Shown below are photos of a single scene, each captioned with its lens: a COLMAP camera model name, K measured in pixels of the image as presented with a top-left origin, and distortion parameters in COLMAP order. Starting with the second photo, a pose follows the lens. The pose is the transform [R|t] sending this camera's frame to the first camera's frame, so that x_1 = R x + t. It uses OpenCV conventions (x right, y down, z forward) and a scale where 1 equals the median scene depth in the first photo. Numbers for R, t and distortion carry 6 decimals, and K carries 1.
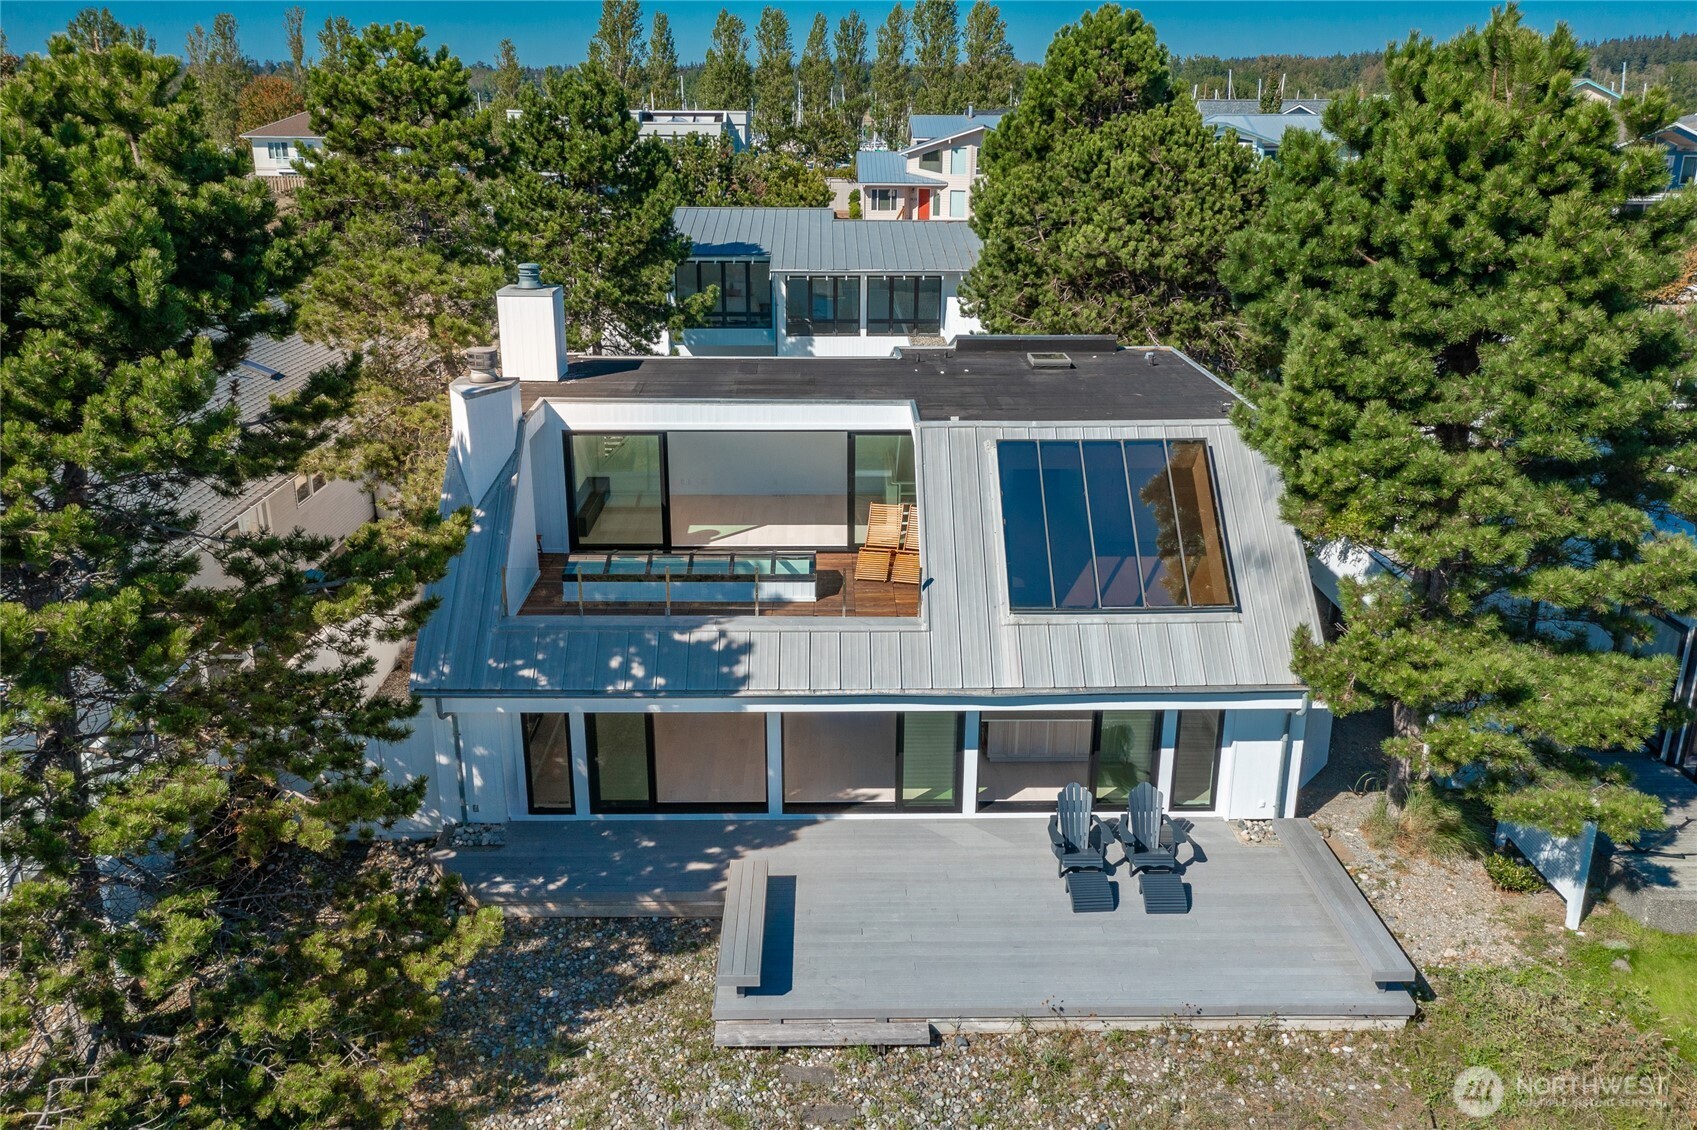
lens RADIAL K [[1356.6, 0, 848.5], [0, 1356.6, 565.0], [0, 0, 1]] dist [-0.007929, 0.068647]
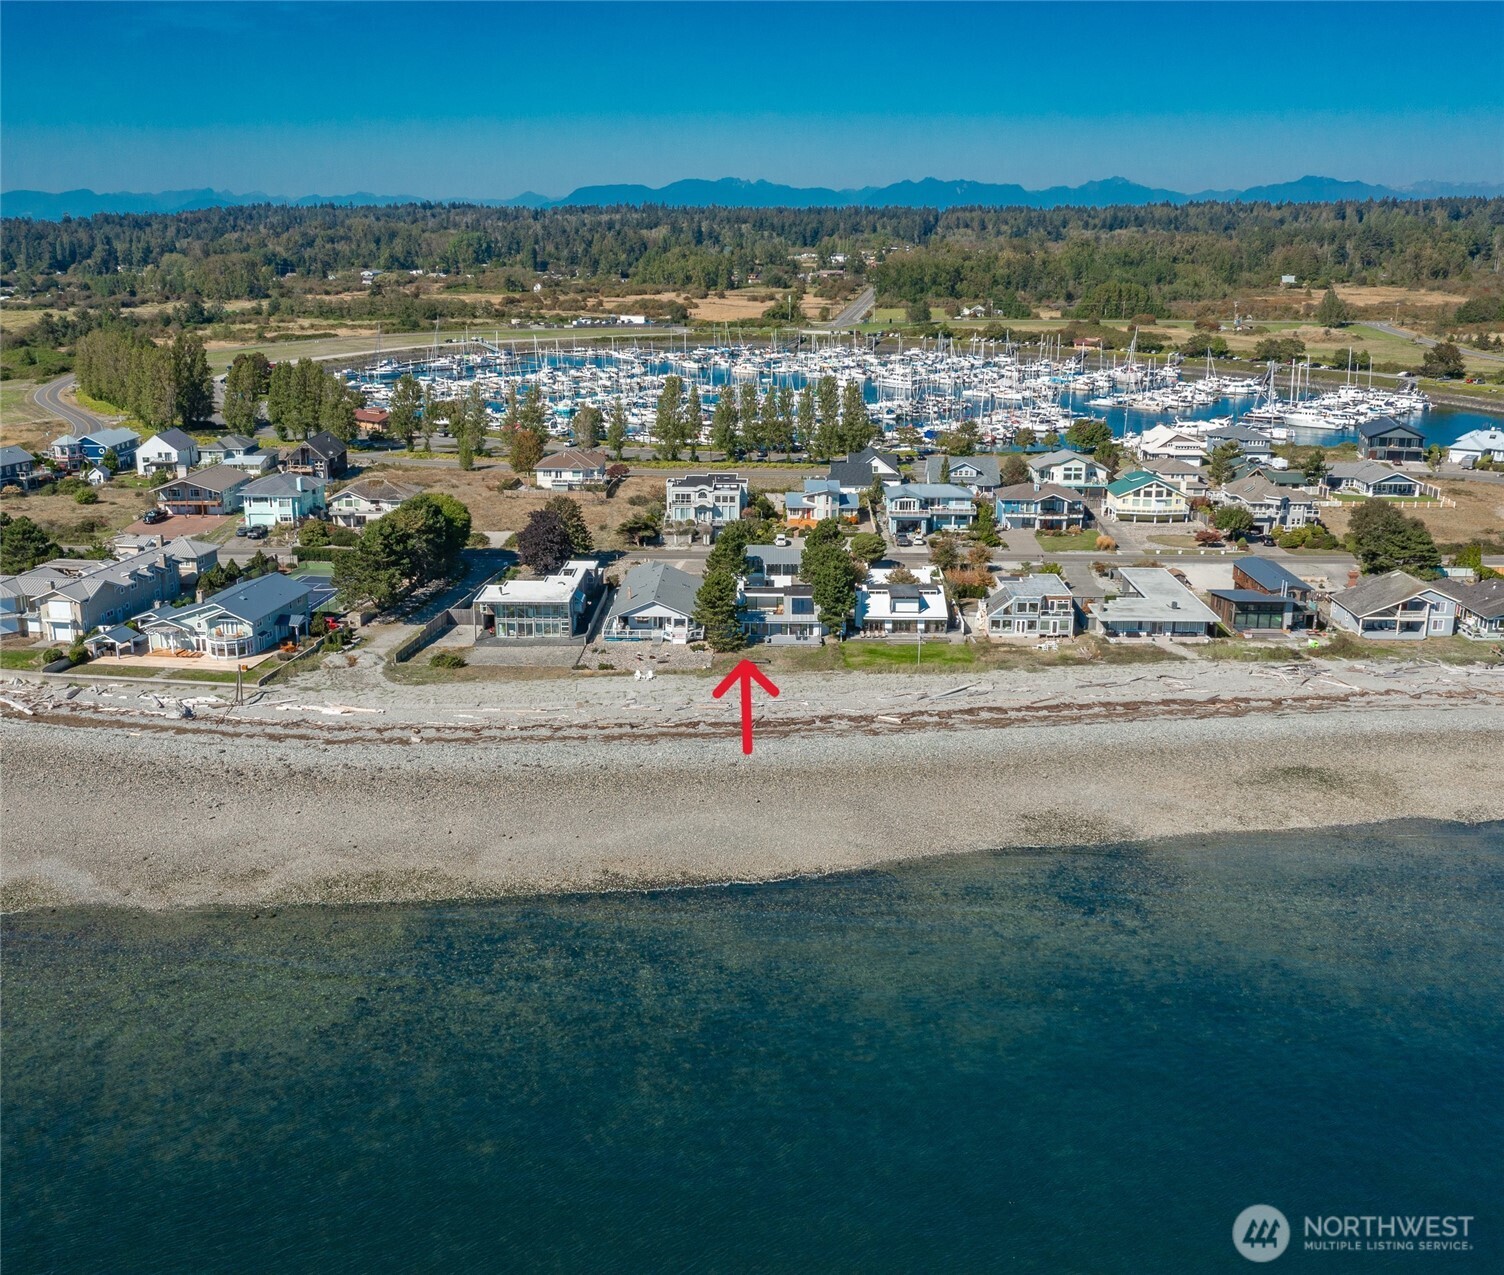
lens RADIAL K [[1515.7, 0, 752.0], [0, 1515.7, 637.5], [0, 0, 1]] dist [-0.000848, 0.050019]
pose [[0.999570, 0.005052, -0.028879, 0.063573], [-0.006690, 0.998358, -0.056895, 0.387000], [0.028545, 0.057064, 0.997962, -4.705232]]
